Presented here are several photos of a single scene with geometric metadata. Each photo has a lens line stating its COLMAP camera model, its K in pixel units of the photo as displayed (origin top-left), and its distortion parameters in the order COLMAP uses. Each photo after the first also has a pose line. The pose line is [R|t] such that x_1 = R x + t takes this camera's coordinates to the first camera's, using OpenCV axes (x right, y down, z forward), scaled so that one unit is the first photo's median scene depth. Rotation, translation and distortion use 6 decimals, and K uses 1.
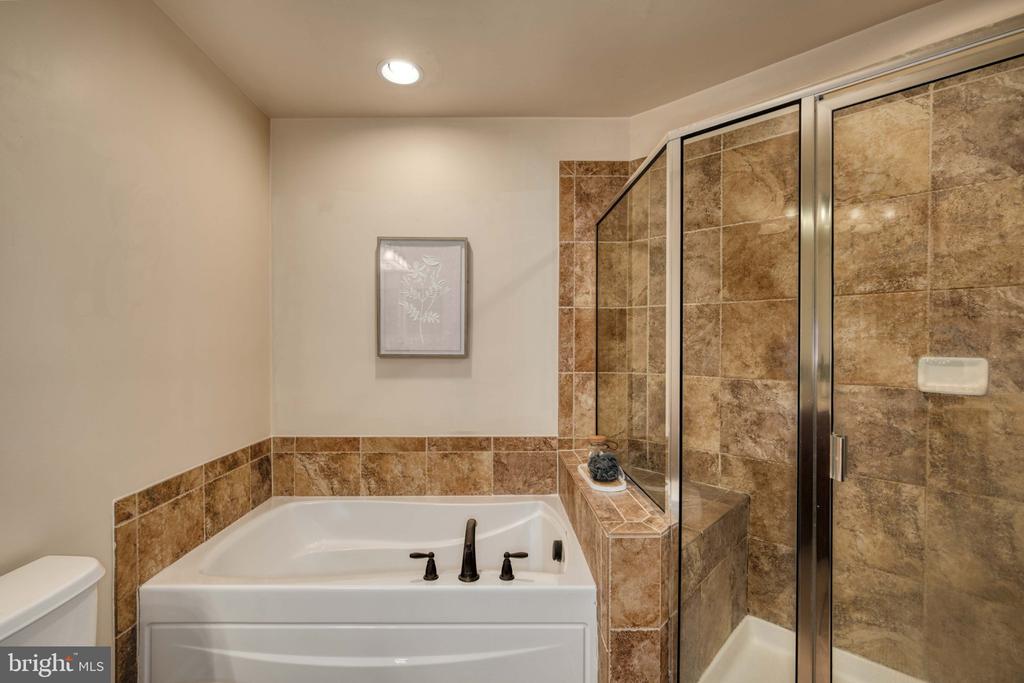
lens RADIAL K [[457.7, 0, 512.0], [0, 457.7, 341.5], [0, 0, 1]] dist [-0.000439, 0.000177]
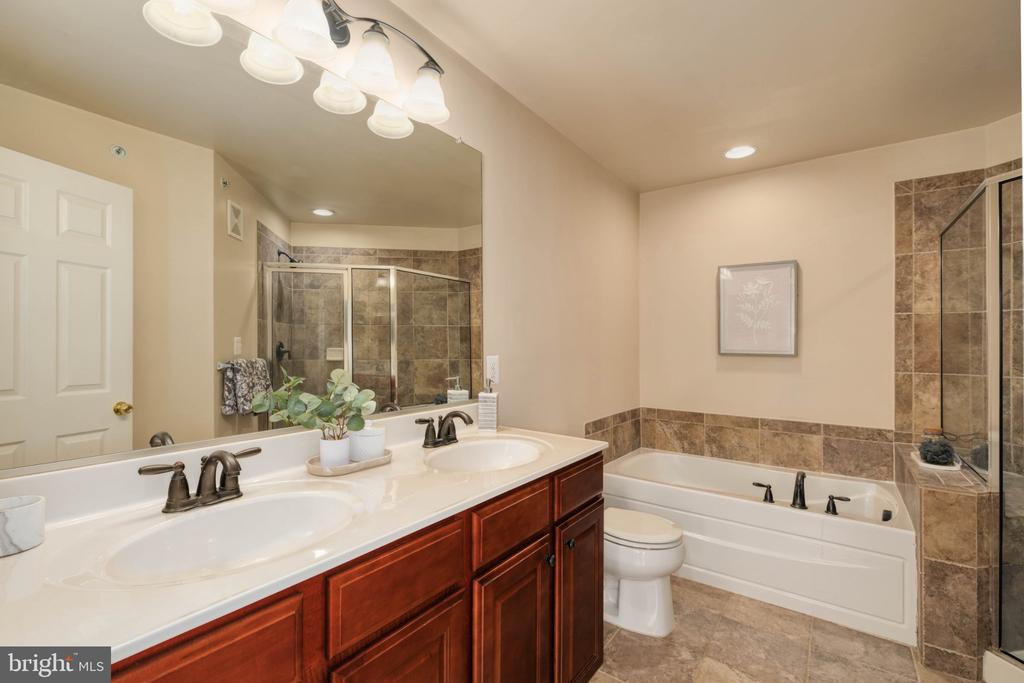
lens RADIAL K [[463.6, 0, 492.9], [0, 463.6, 335.4], [0, 0, 1]] dist [-0.001649, 0.000151]
pose [[0.779096, -0.004367, -0.626890, 0.046954], [-0.007014, 0.999852, -0.015683, 0.002591], [0.626866, 0.016616, 0.778950, -0.491082]]
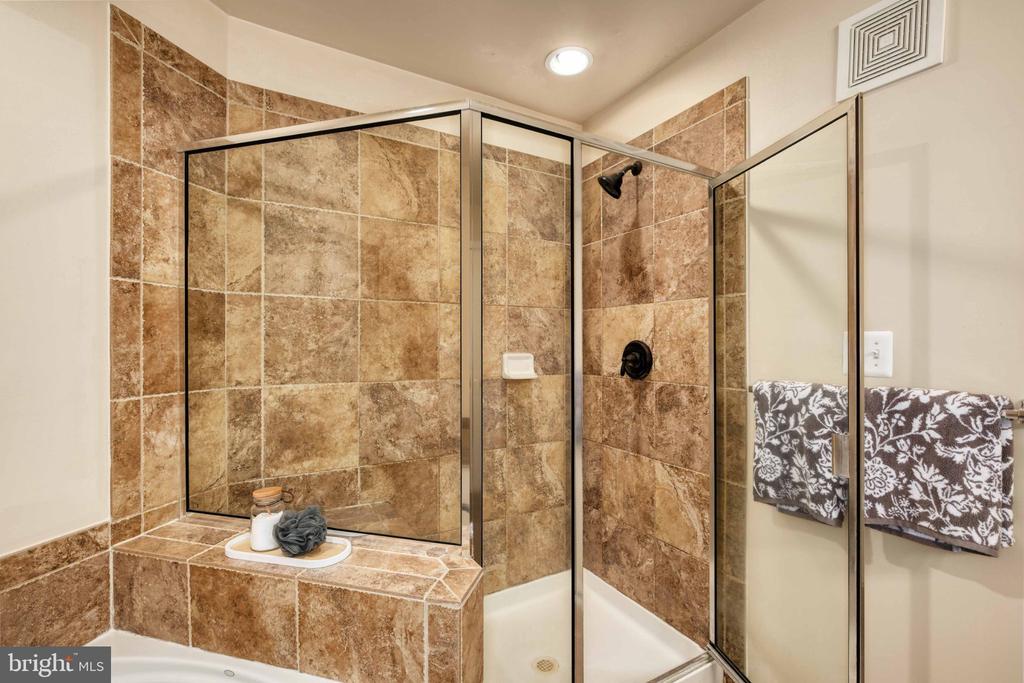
lens RADIAL K [[443.3, 0, 513.0], [0, 443.3, 343.4], [0, 0, 1]] dist [-0.001832, -0.000271]
pose [[0.291783, 0.000016, 0.956484, -0.255236], [-0.001391, 0.999999, 0.000407, 0.000818], [-0.956483, -0.001450, 0.291783, 0.404728]]
